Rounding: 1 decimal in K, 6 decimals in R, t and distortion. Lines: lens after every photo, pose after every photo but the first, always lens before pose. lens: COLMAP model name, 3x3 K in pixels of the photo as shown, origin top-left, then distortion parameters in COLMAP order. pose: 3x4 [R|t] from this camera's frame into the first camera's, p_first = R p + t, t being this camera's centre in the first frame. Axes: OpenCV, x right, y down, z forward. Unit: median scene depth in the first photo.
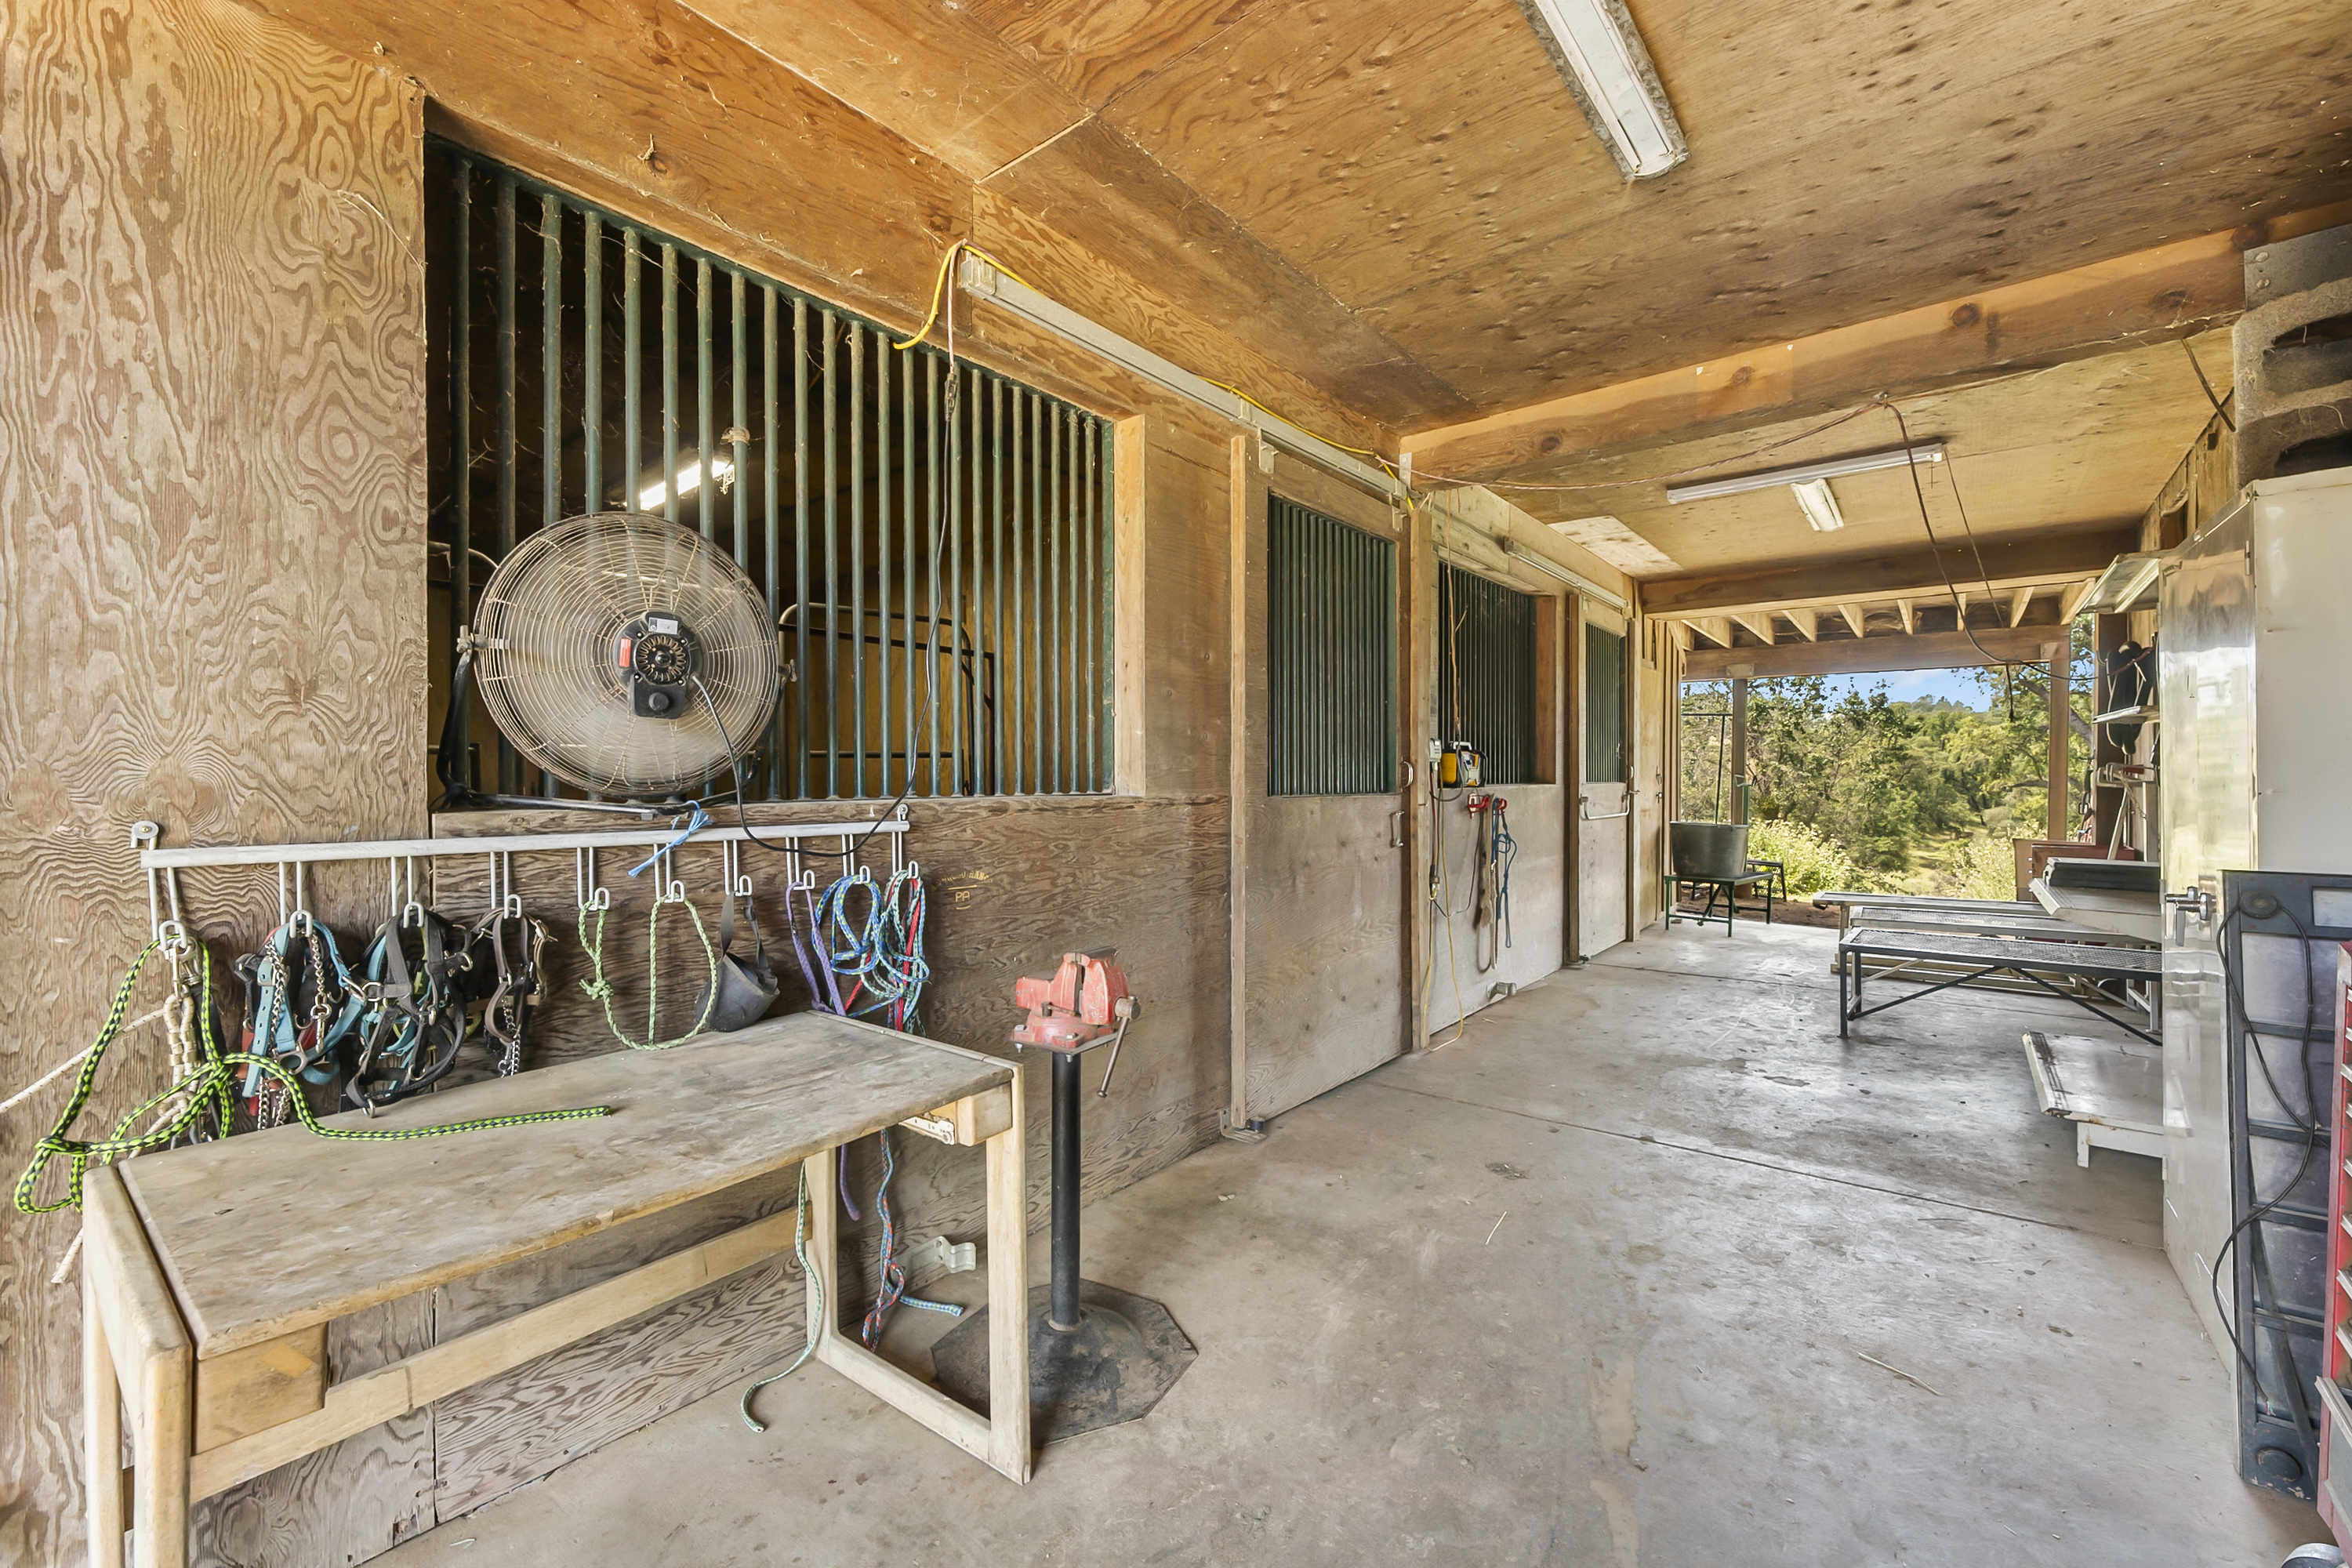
lens RADIAL K [[979.7, 0, 1168.1], [0, 979.7, 781.1], [0, 0, 1]] dist [0.001534, -0.000140]
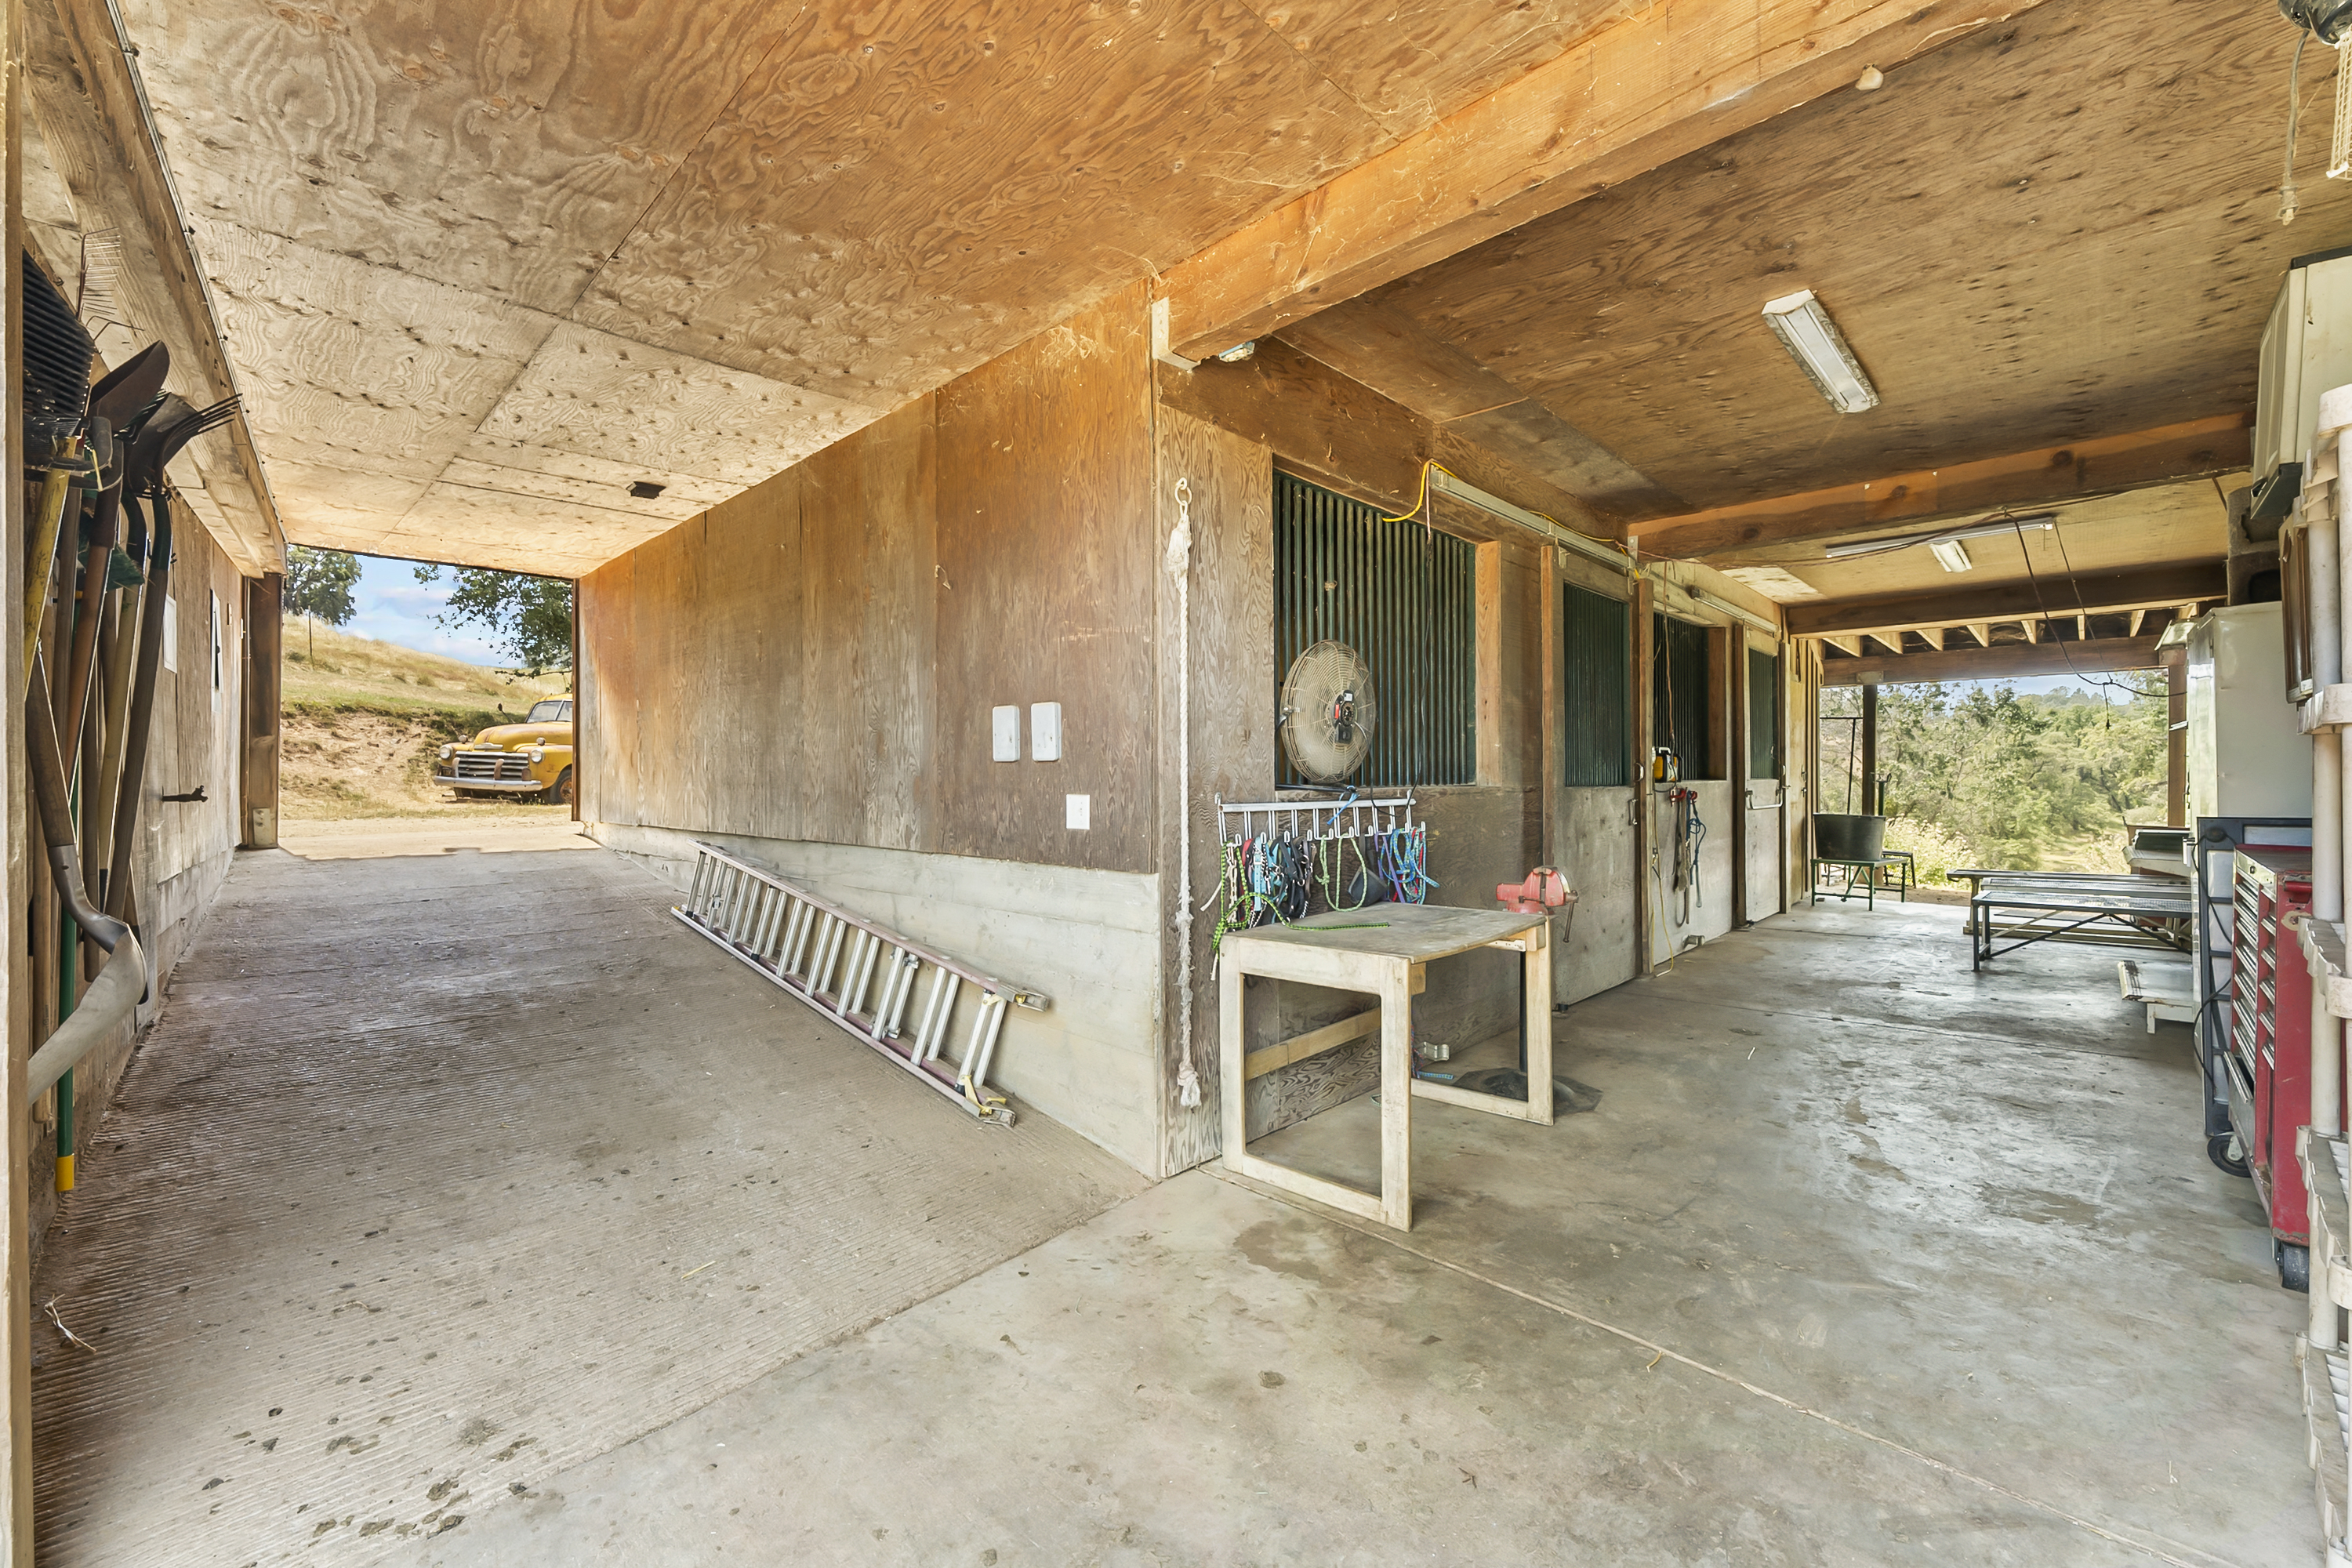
lens RADIAL K [[980.9, 0, 1176.0], [0, 980.9, 784.0], [0, 0, 1]] dist [-0.001205, 0.000109]
pose [[0.997143, -0.006883, -0.075229, -0.272089], [0.006784, 0.999976, -0.001573, 0.006750], [0.075238, 0.001058, 0.997165, -0.379343]]
